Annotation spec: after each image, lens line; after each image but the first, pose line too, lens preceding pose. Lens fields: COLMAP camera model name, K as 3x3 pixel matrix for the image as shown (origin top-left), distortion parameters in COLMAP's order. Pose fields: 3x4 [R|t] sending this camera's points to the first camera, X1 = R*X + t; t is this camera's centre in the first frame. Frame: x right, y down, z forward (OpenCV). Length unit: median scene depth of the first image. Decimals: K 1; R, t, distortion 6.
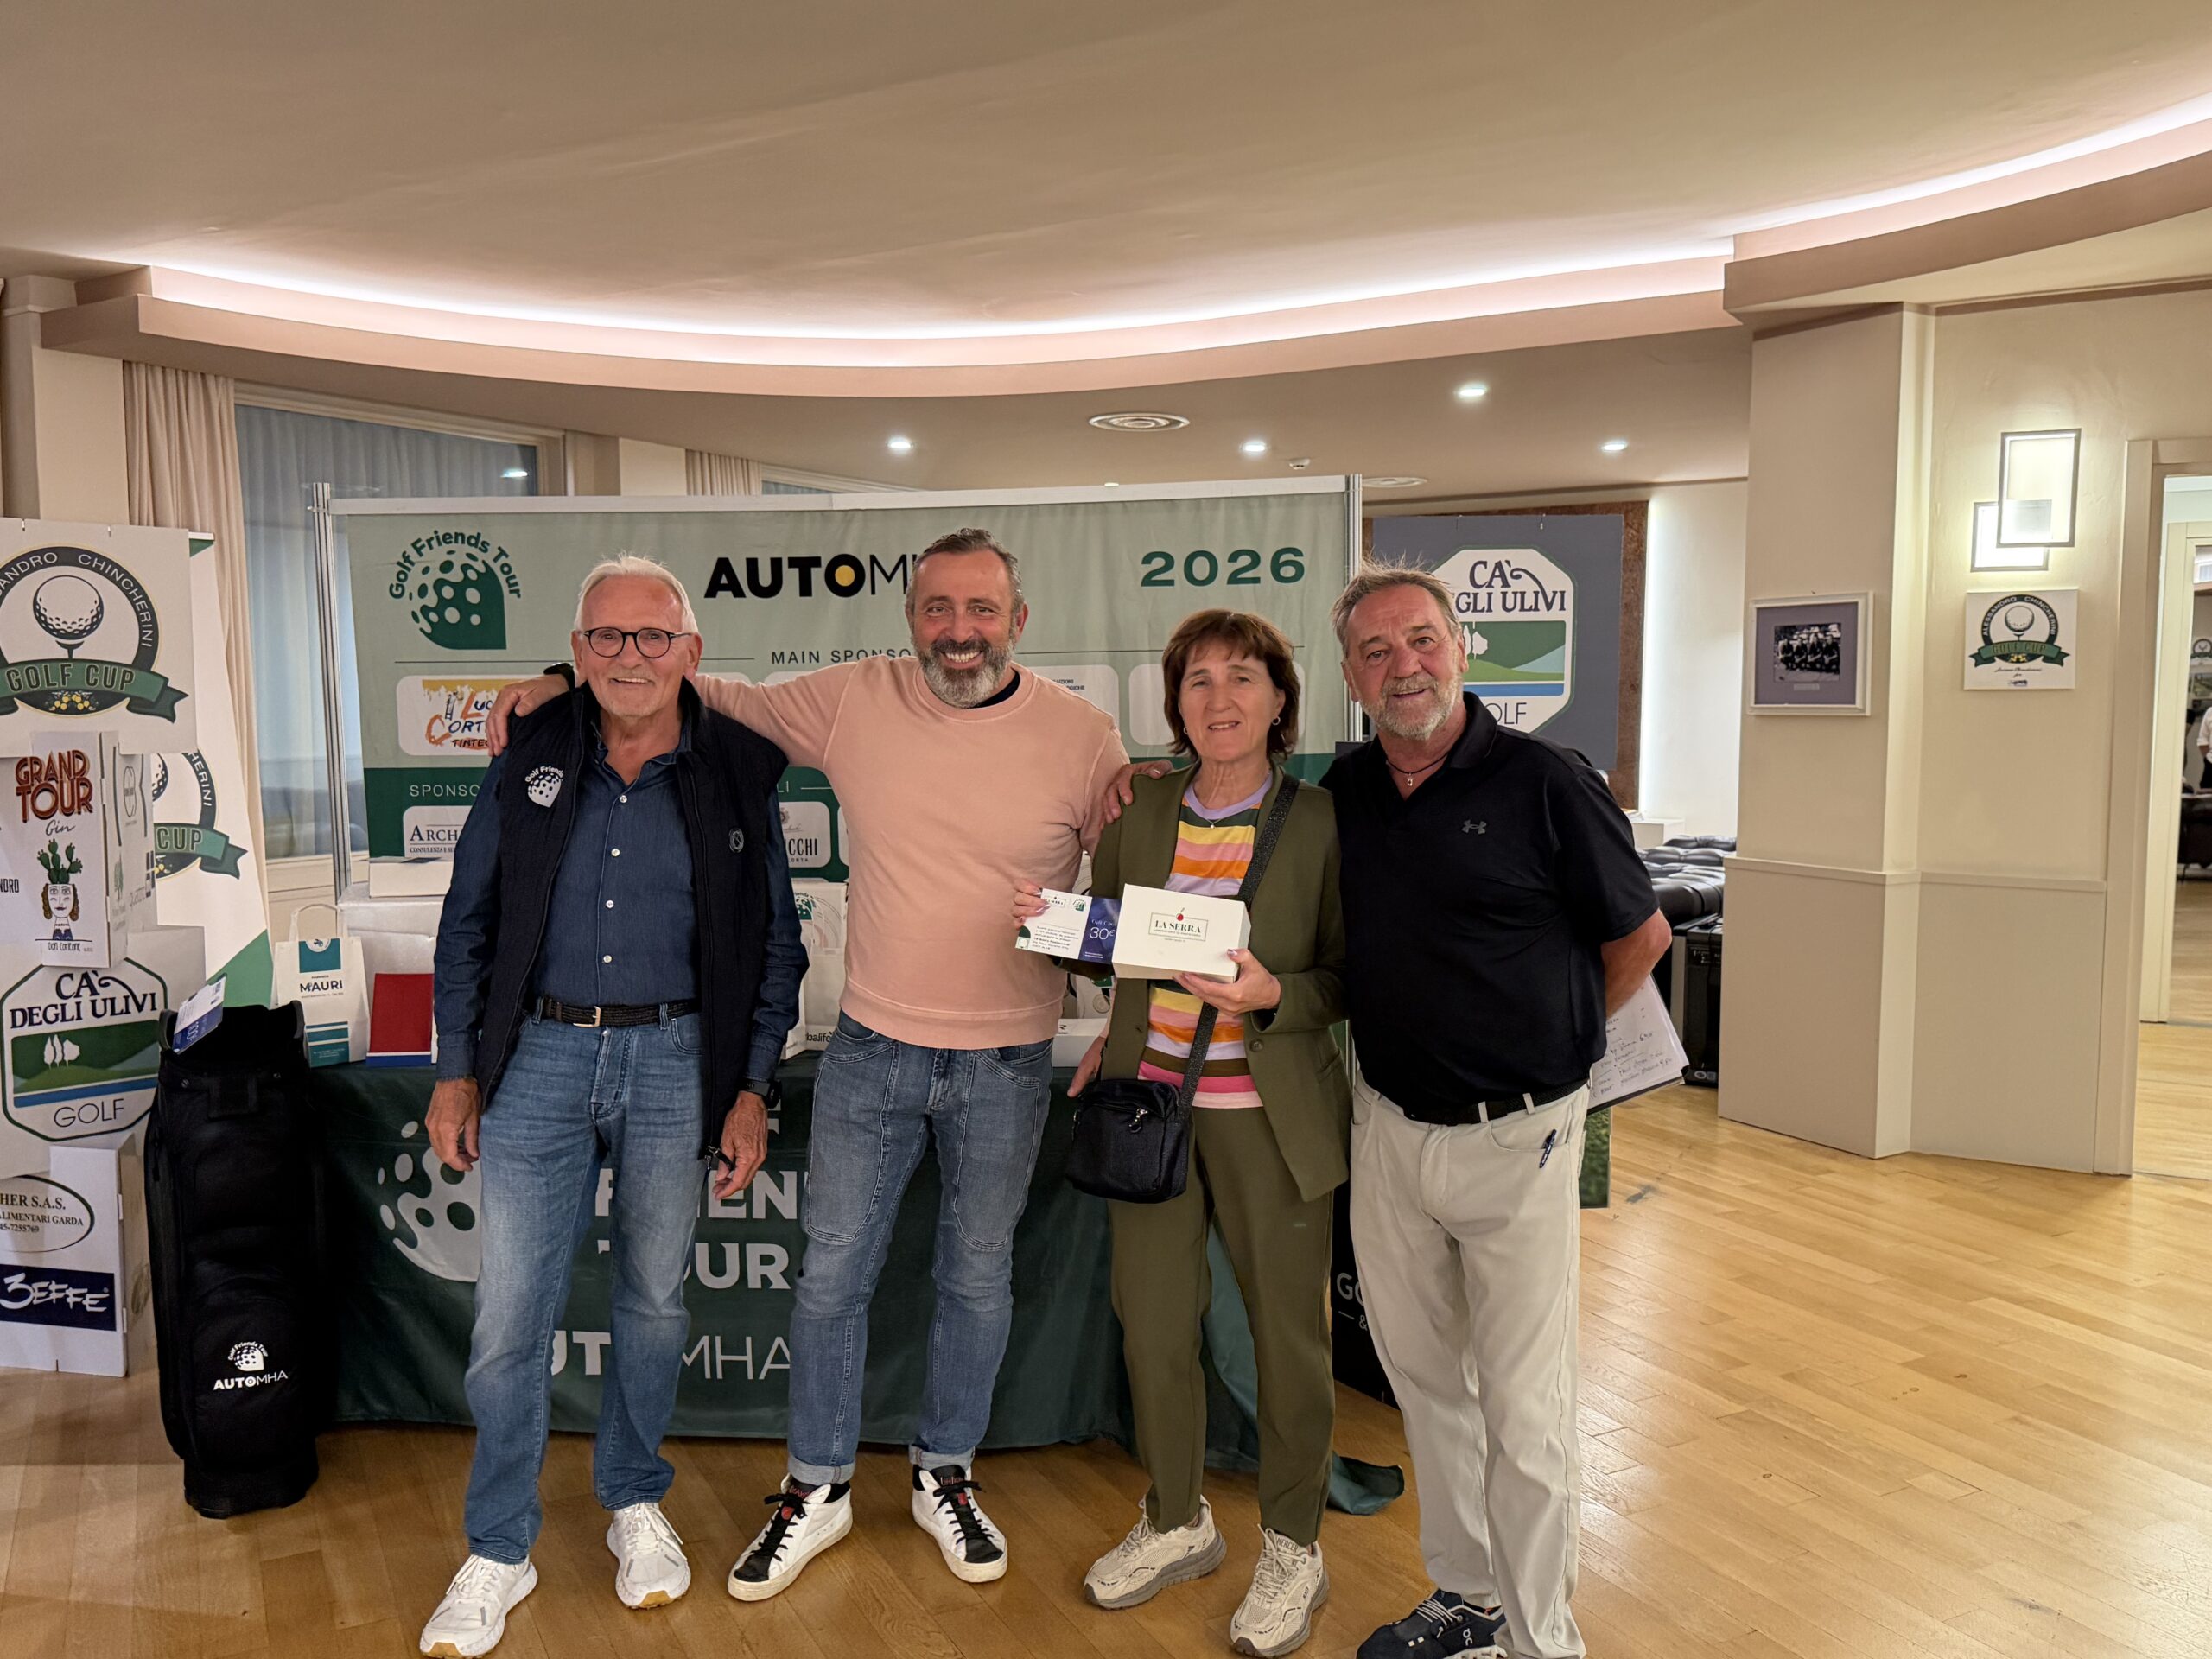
lens RADIAL K [[1789.0, 0, 1116.1], [0, 1789.0, 827.6], [0, 0, 1]] dist [0.039248, -0.074615]
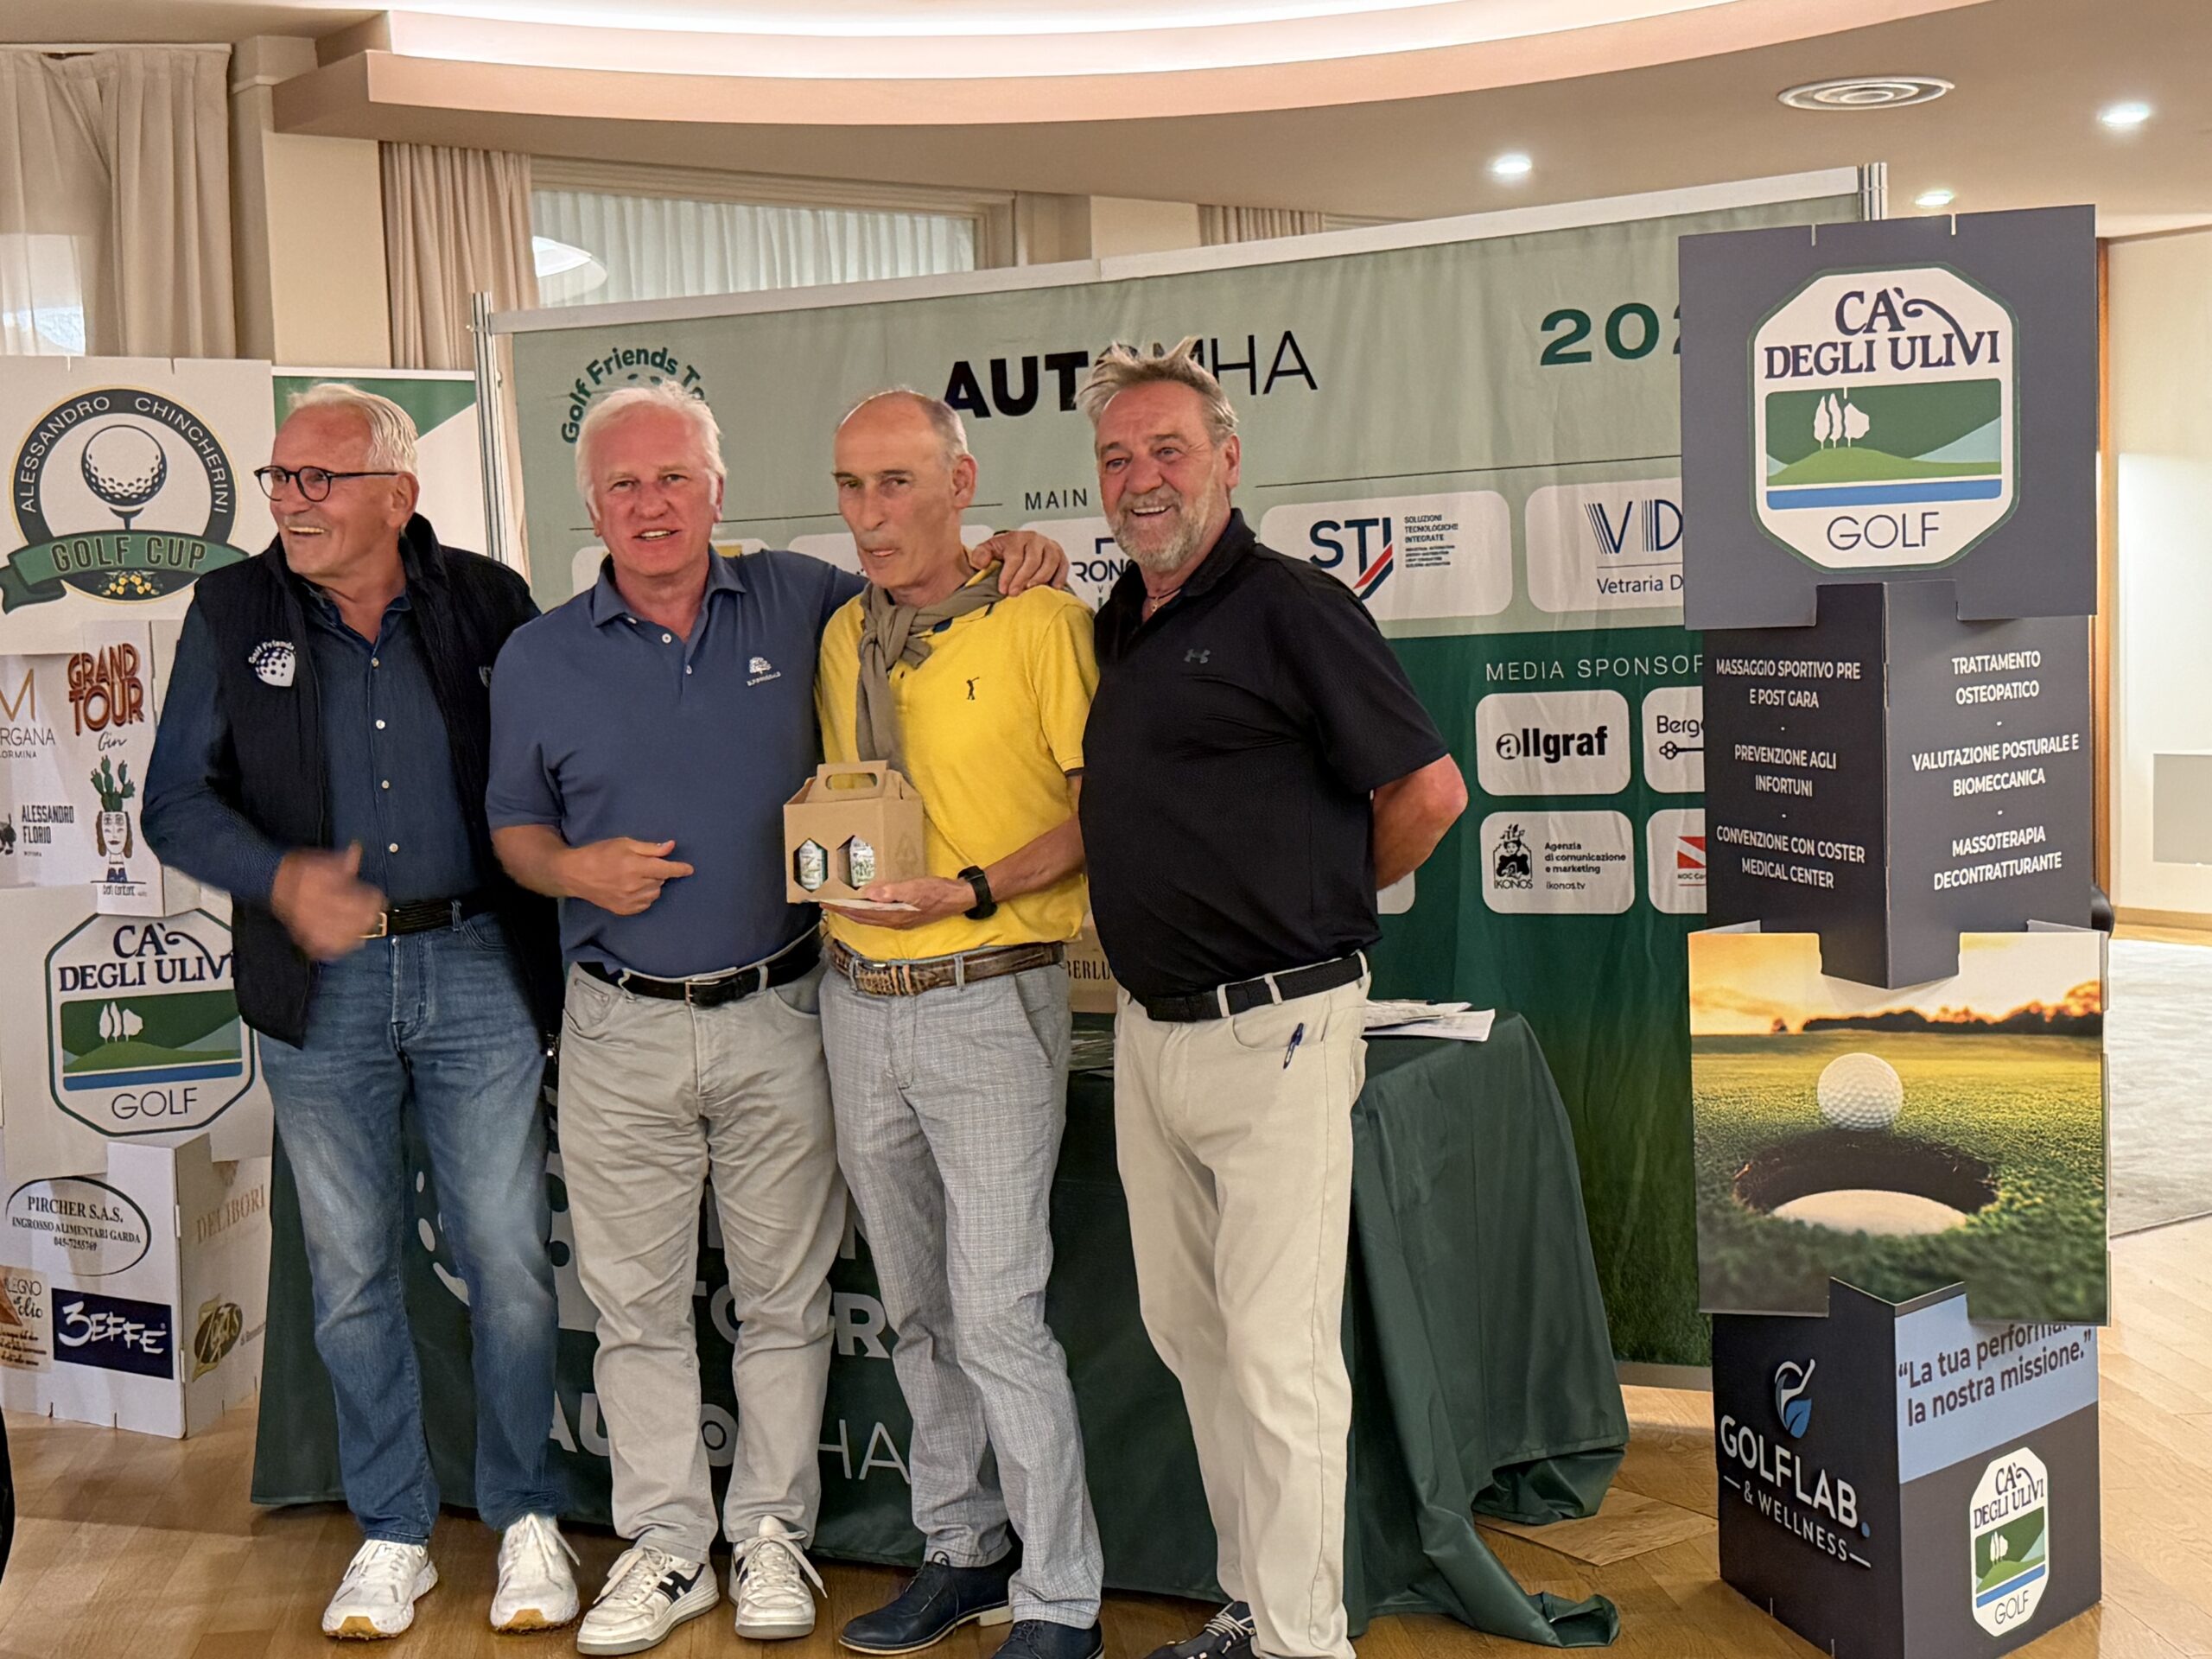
lens RADIAL K [[3025.1, 0, 1106.0], [0, 3025.1, 829.5], [0, 0, 1]] dist [0.188210, -0.424321]
pose [[0.928376, 0.000583, -0.371641, 0.324237], [-0.001124, 0.999999, -0.001239, 0.039756], [0.371640, 0.001568, 0.928376, -0.102176]]
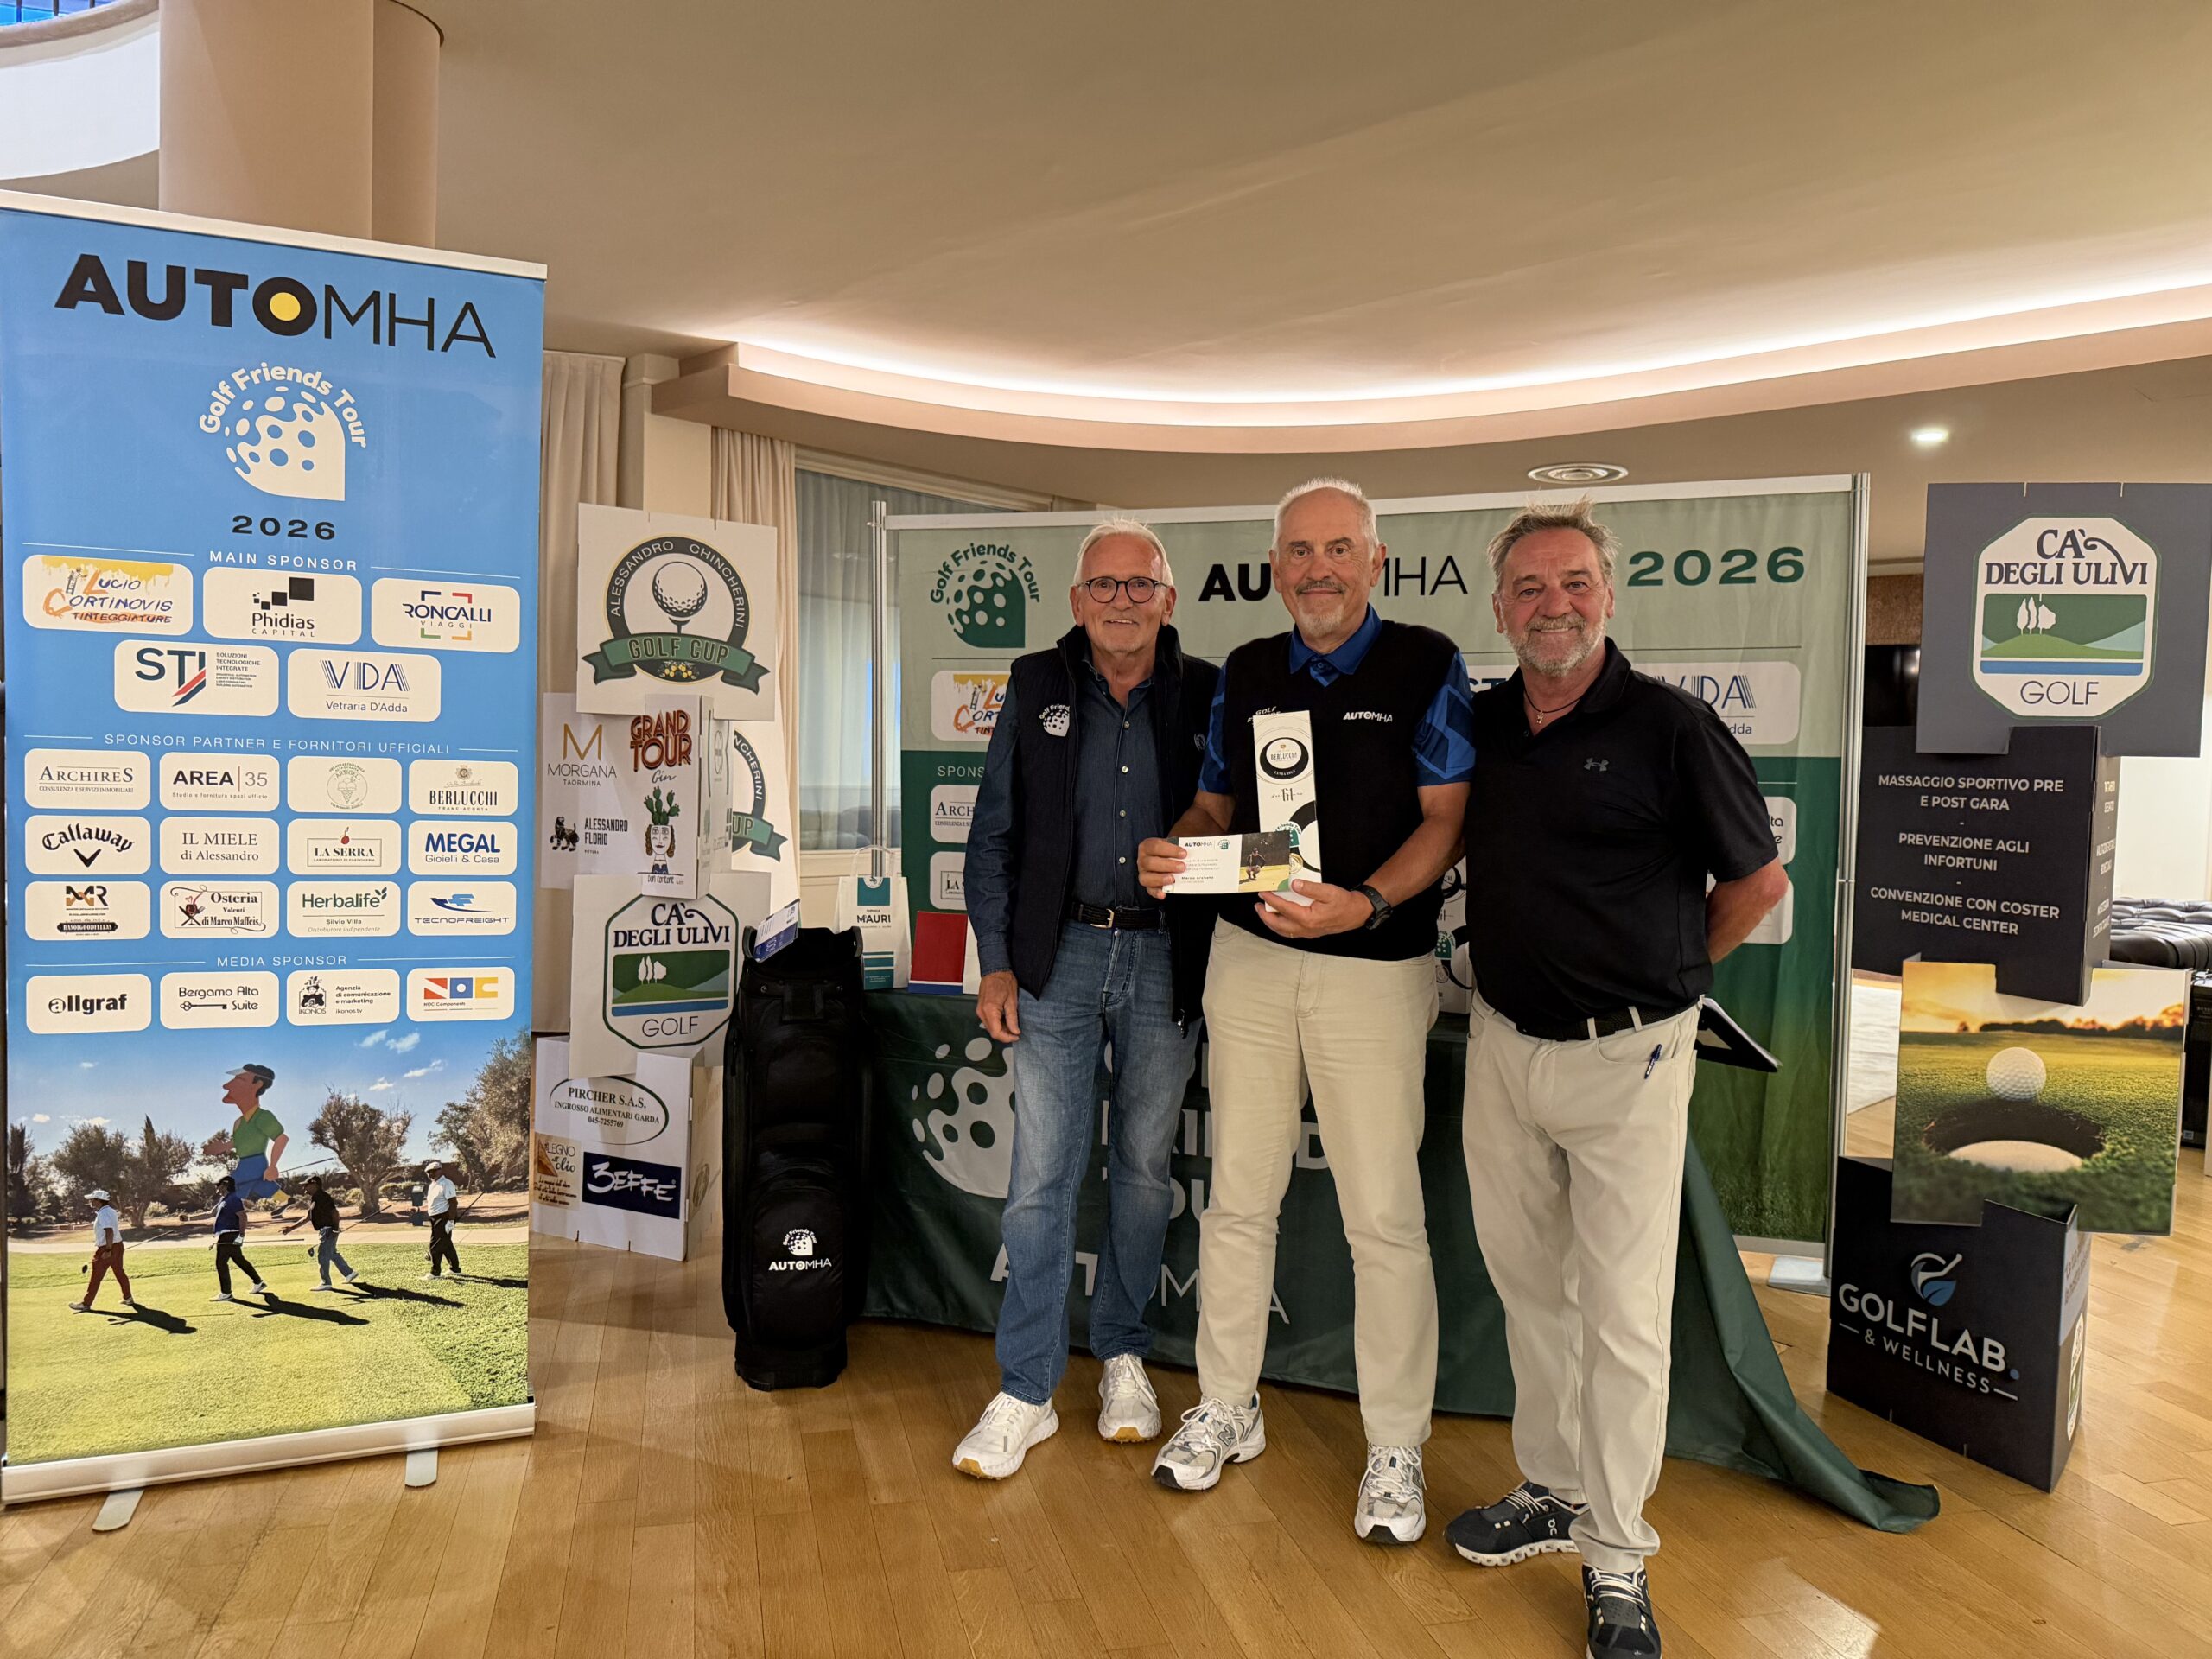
lens RADIAL K [[1560.7, 0, 1106.0], [0, 1560.7, 829.5], [0, 0, 1]] dist [0.064123, -0.097724]
pose [[0.972527, 0.038939, -0.229512, -0.073727], [-0.047725, 0.998320, -0.032851, 0.052792], [0.227848, 0.042902, 0.972751, 0.079097]]
